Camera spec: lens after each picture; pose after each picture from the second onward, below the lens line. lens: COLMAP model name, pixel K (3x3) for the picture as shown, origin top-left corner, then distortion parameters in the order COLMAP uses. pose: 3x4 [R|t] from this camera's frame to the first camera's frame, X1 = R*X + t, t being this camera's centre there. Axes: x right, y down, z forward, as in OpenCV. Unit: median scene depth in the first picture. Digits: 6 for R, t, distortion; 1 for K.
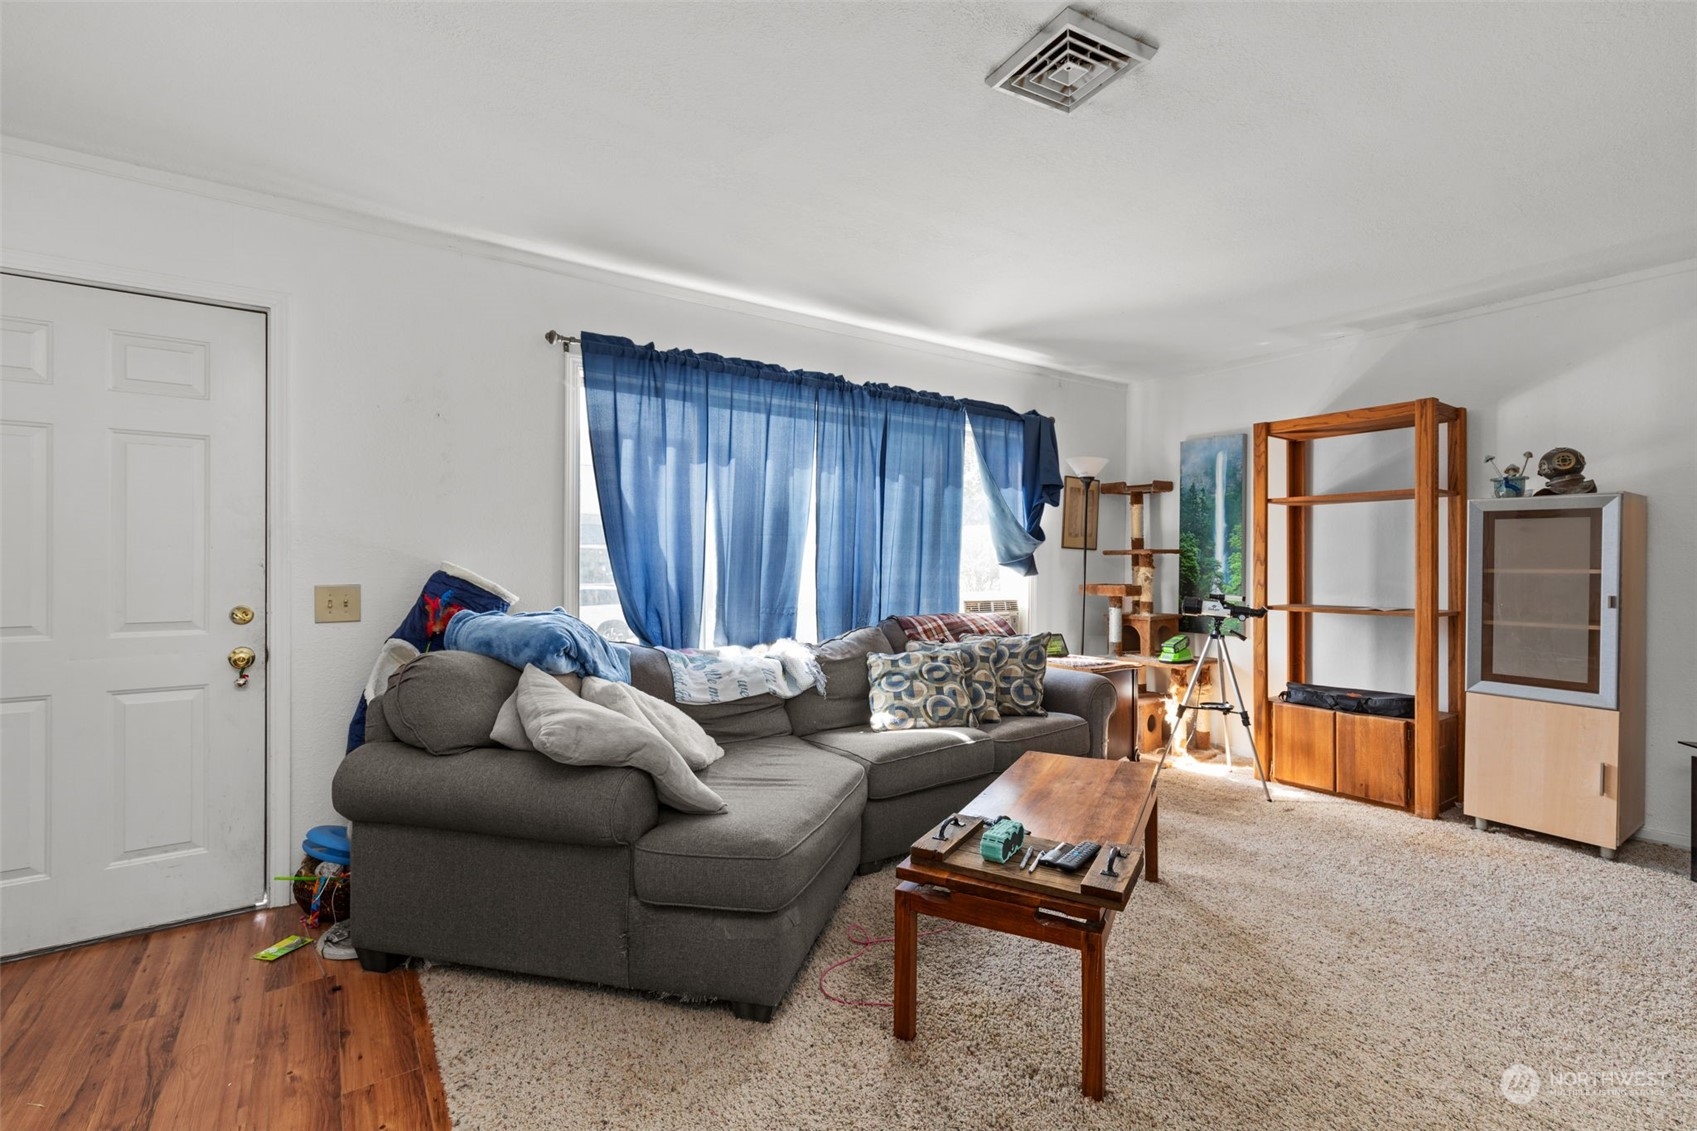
lens RADIAL K [[811.6, 0, 855.9], [0, 811.6, 563.8], [0, 0, 1]] dist [0.002880, -0.000350]
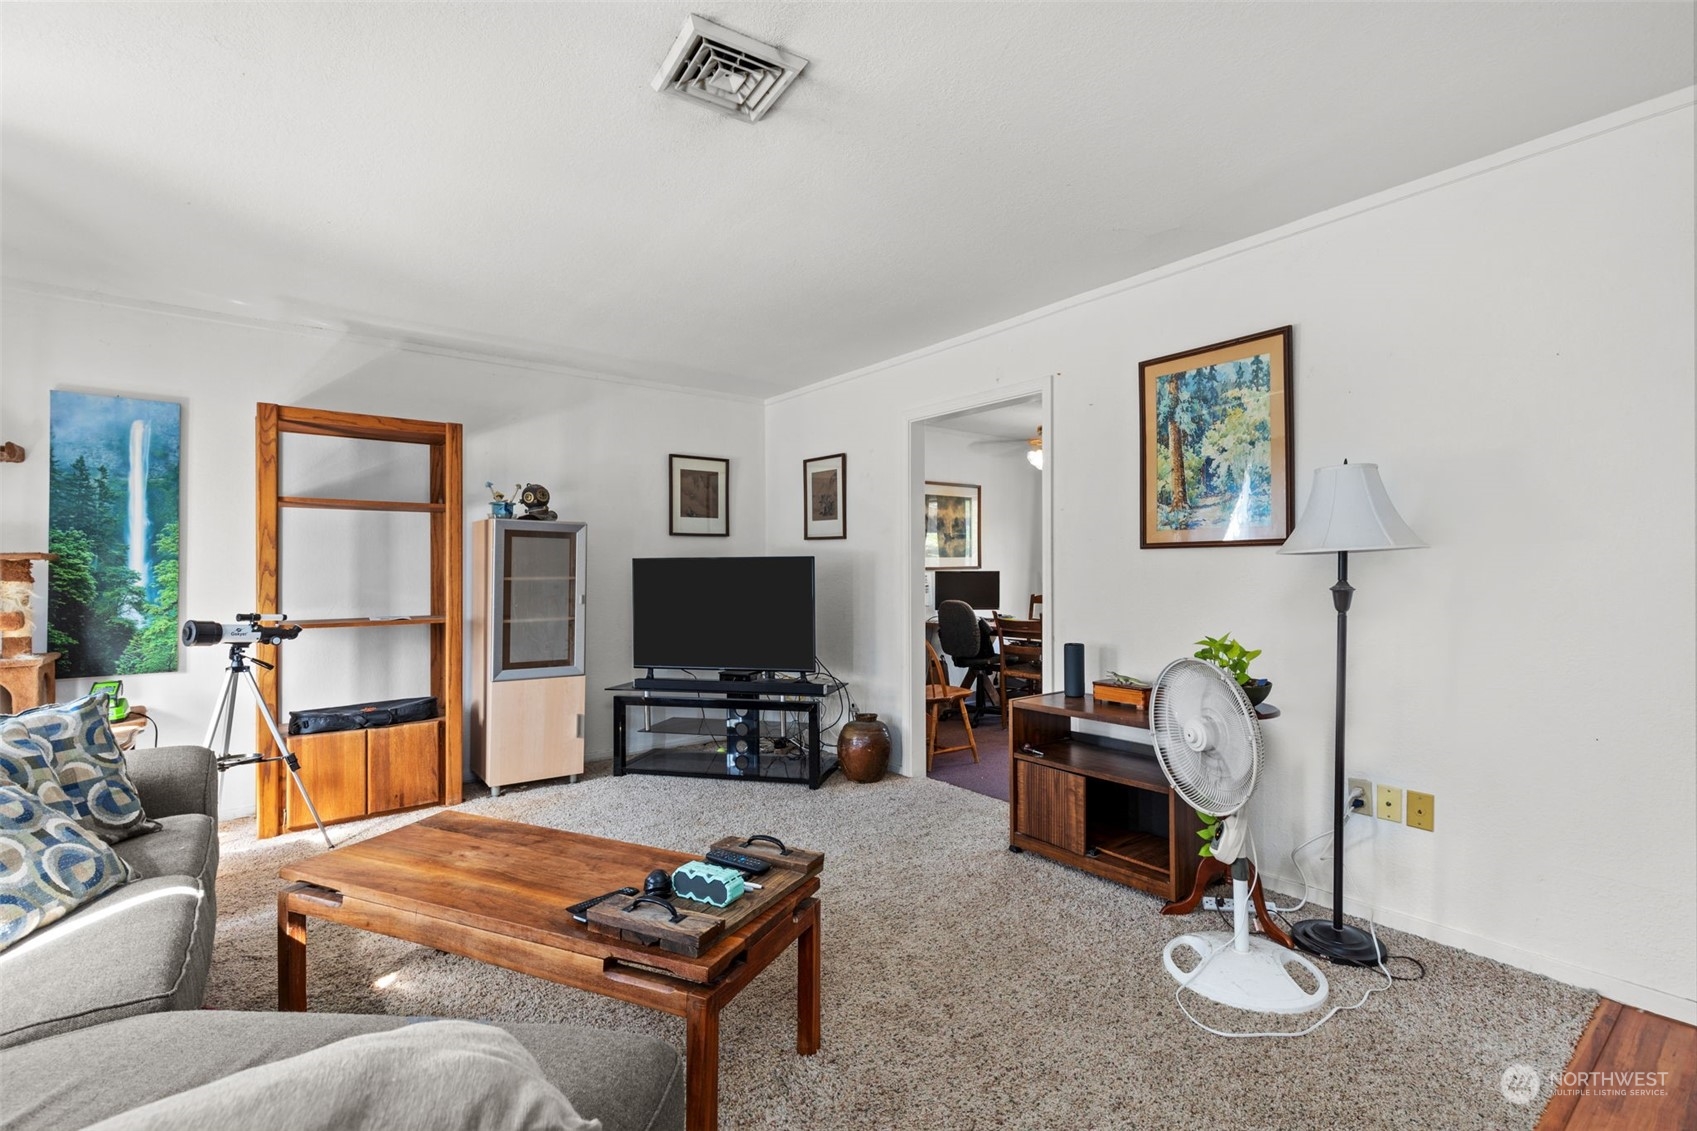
lens RADIAL K [[811.6, 0, 853.0], [0, 811.6, 566.5], [0, 0, 1]] dist [0.002880, -0.000350]
pose [[-0.124045, 0.004782, 0.992265, -0.425504], [0.005574, 0.999976, -0.004123, -0.001383], [-0.992261, 0.005019, -0.124068, 0.558567]]
